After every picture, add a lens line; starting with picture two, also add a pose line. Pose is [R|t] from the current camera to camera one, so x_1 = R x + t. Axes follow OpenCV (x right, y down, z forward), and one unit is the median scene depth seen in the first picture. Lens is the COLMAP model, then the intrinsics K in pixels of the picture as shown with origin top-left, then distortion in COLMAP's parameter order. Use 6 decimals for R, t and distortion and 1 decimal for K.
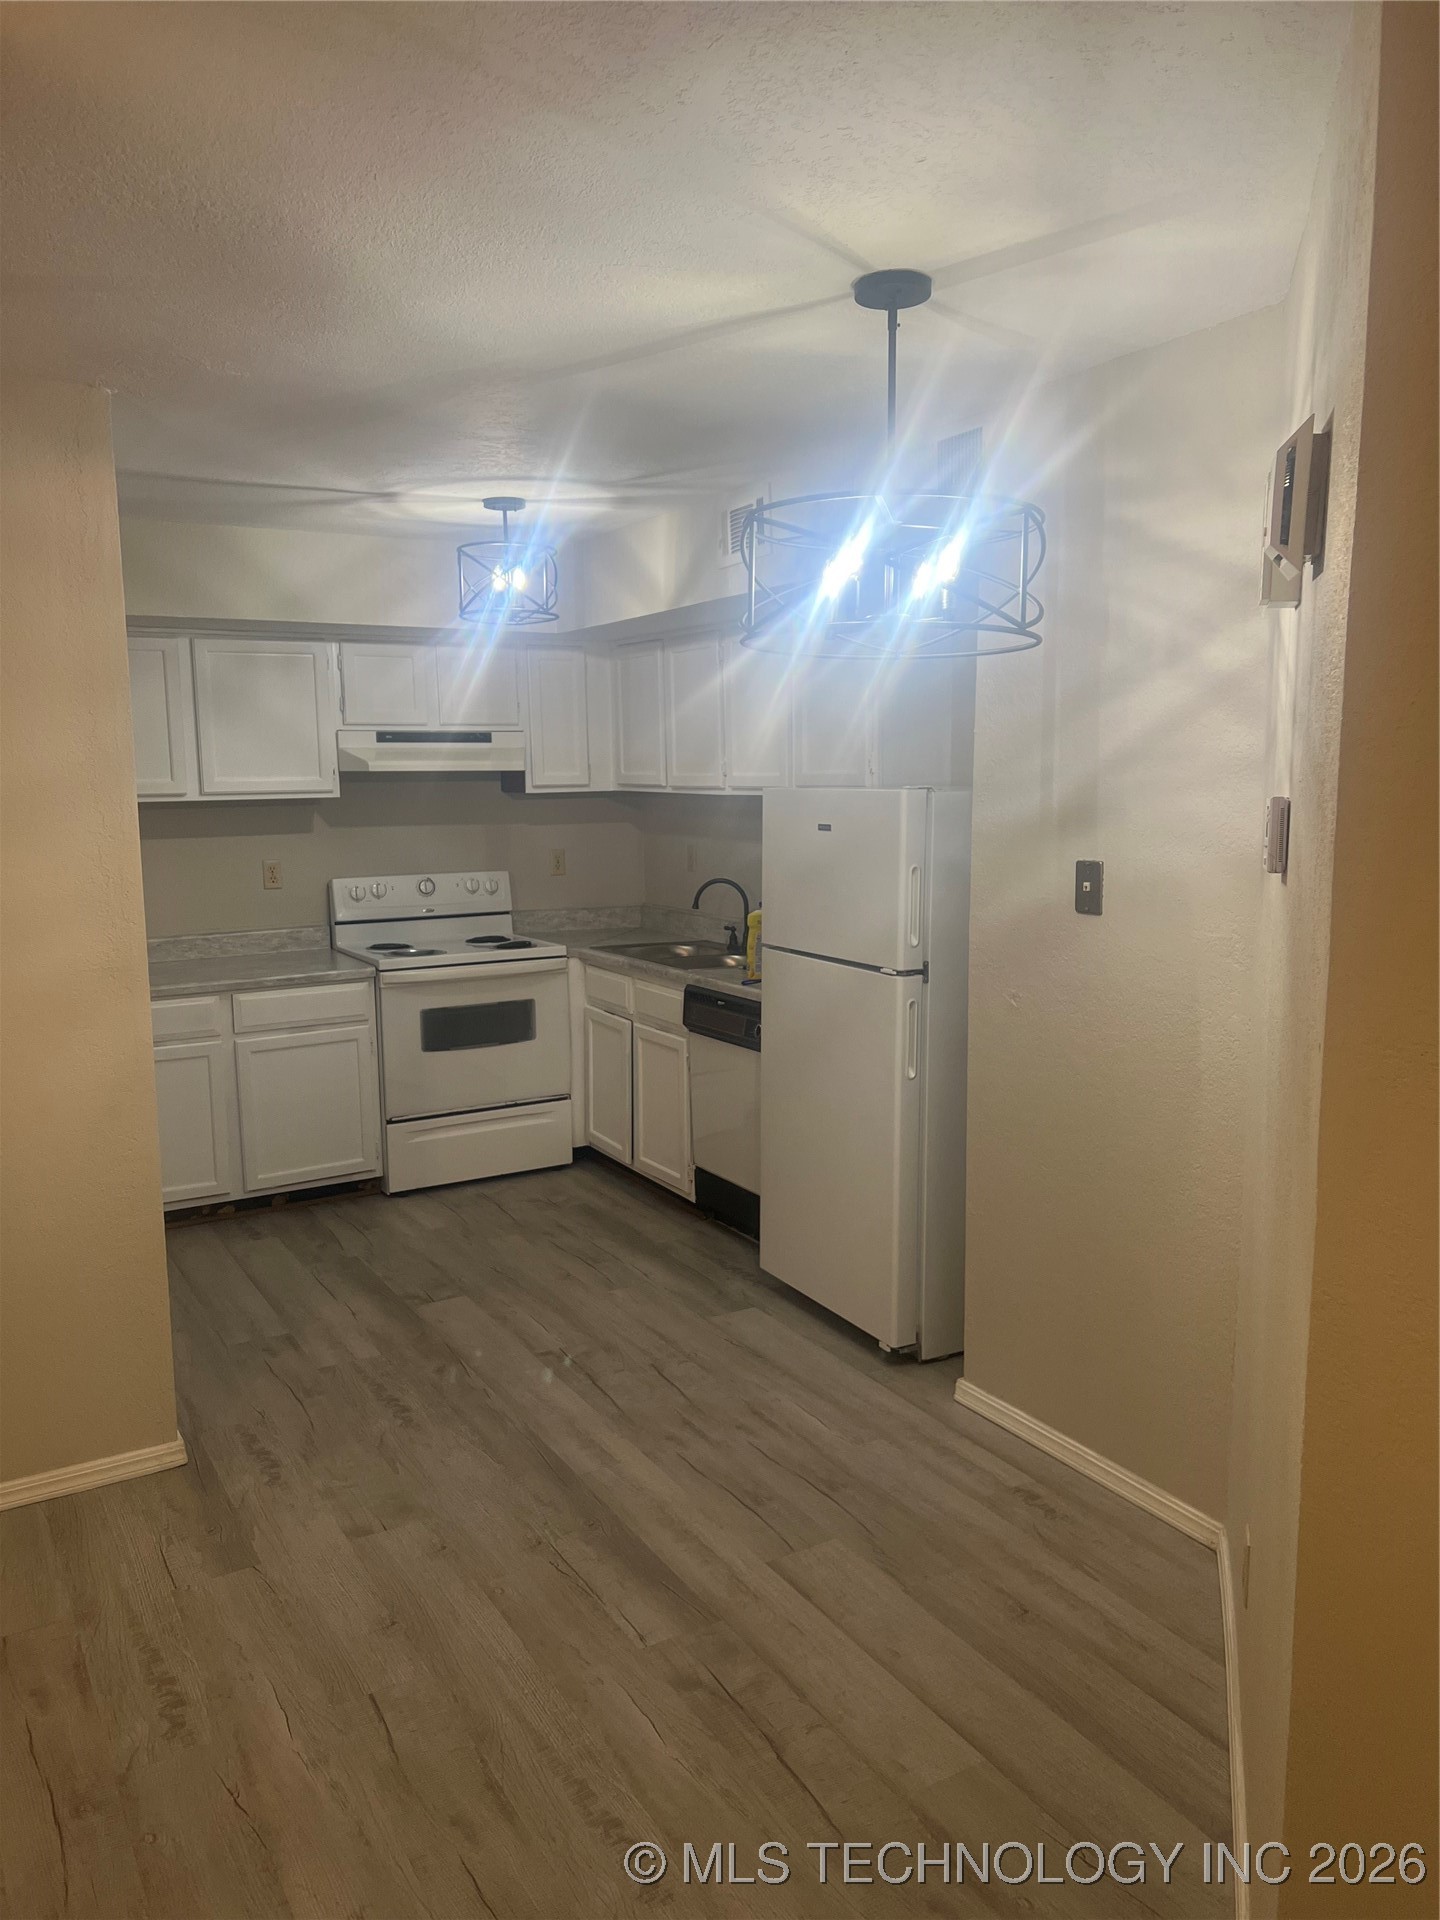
lens RADIAL K [[1433.4, 0, 720.0], [0, 1433.4, 960.0], [0, 0, 1]] dist [0.002909, -0.010039]
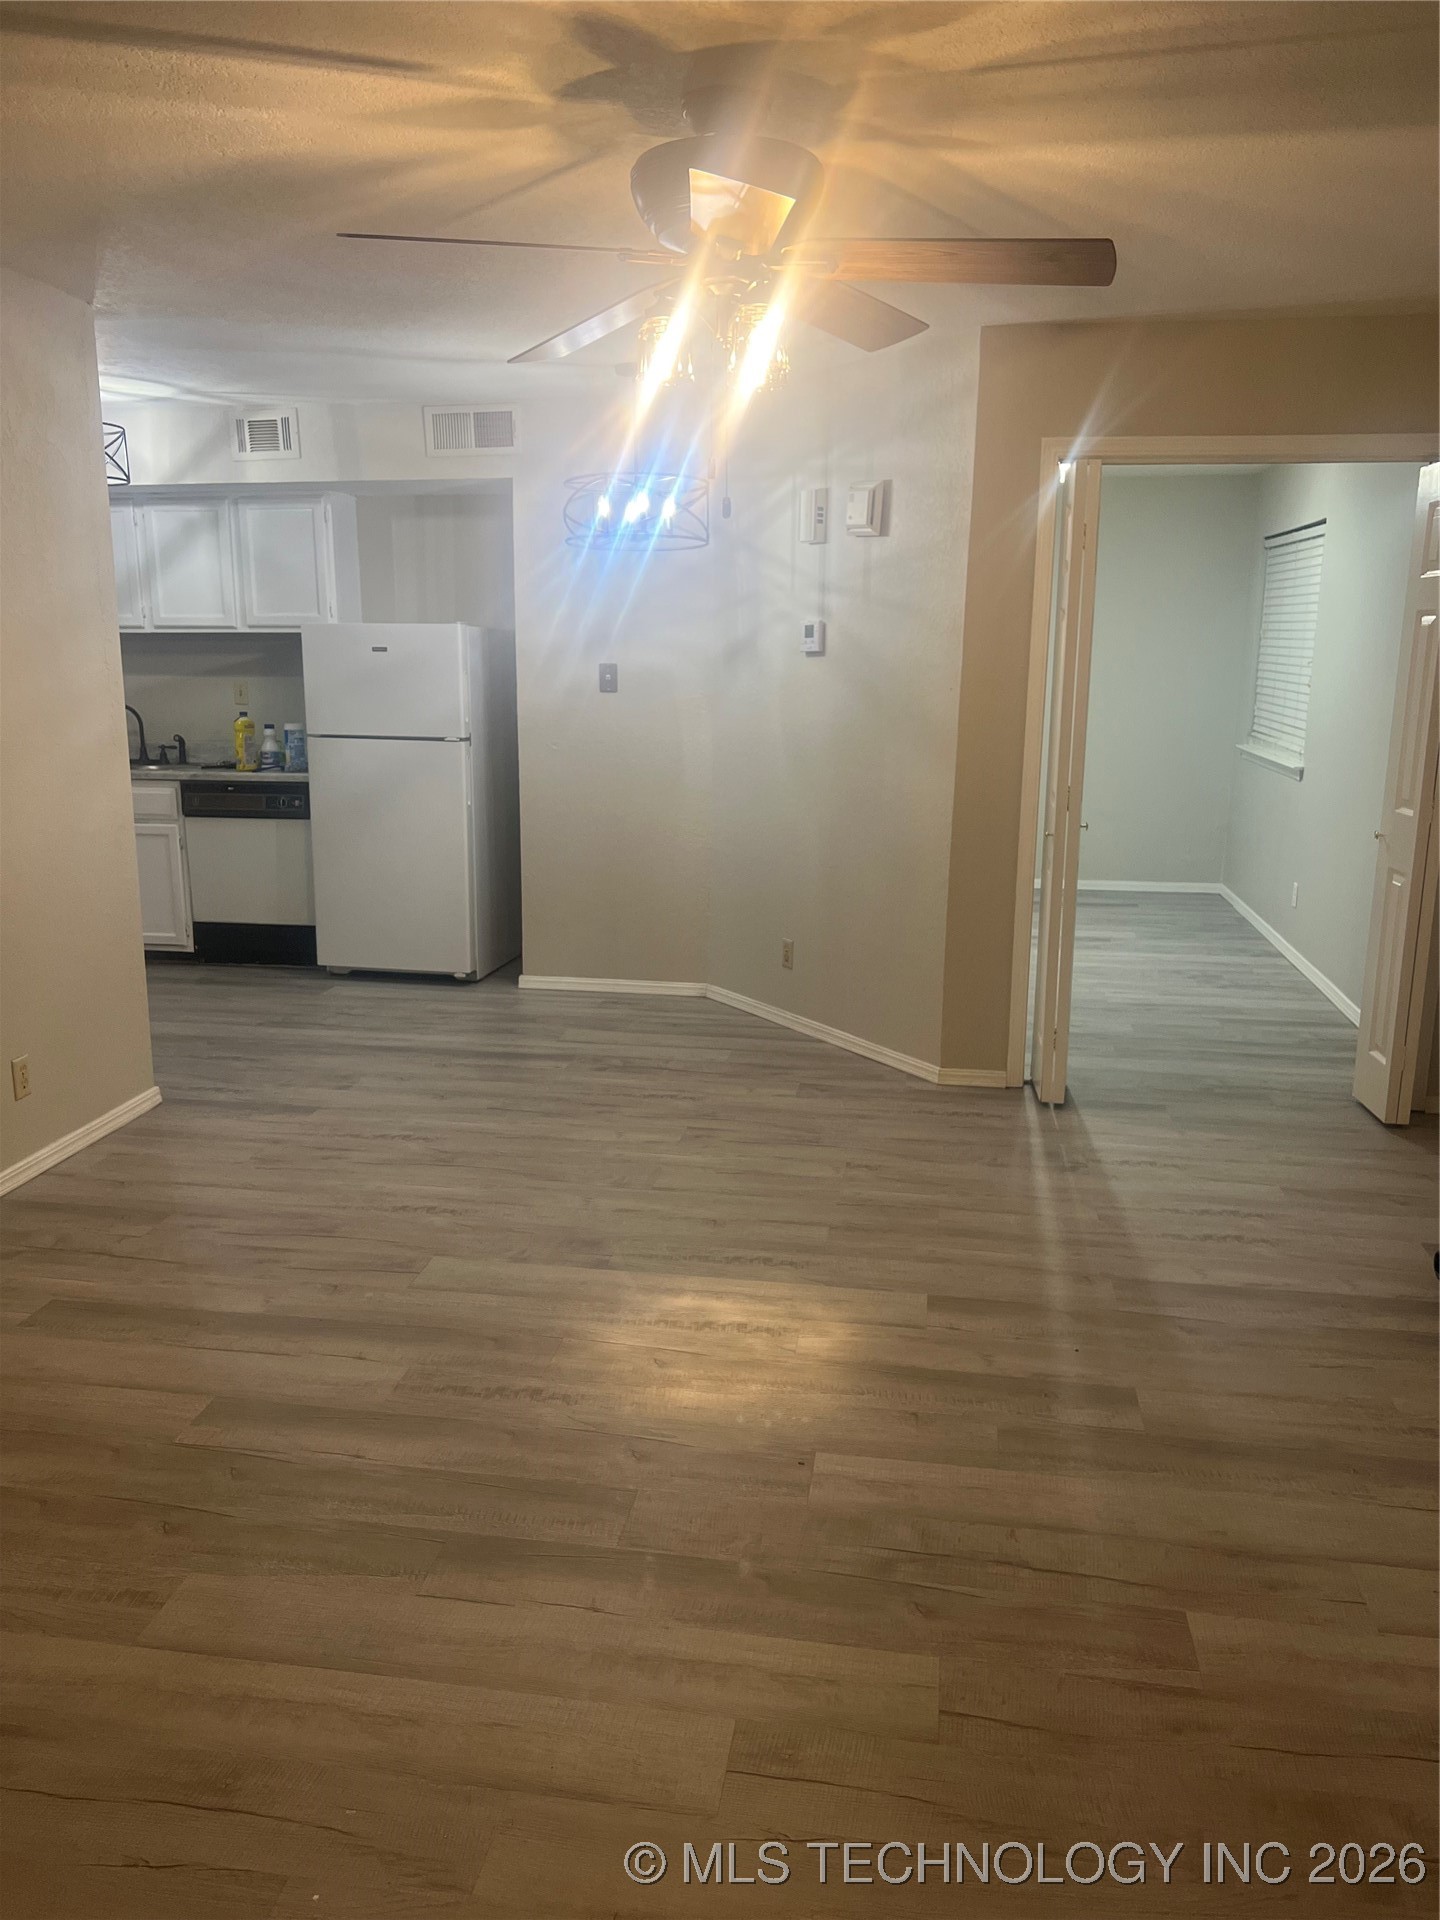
lens RADIAL K [[1433.4, 0, 720.0], [0, 1433.4, 960.0], [0, 0, 1]] dist [0.002909, -0.010039]
pose [[0.641838, -0.153737, 0.751271, -1.080096], [0.091874, 0.988057, 0.123701, 0.093424], [-0.761317, -0.010374, 0.648297, -0.328336]]
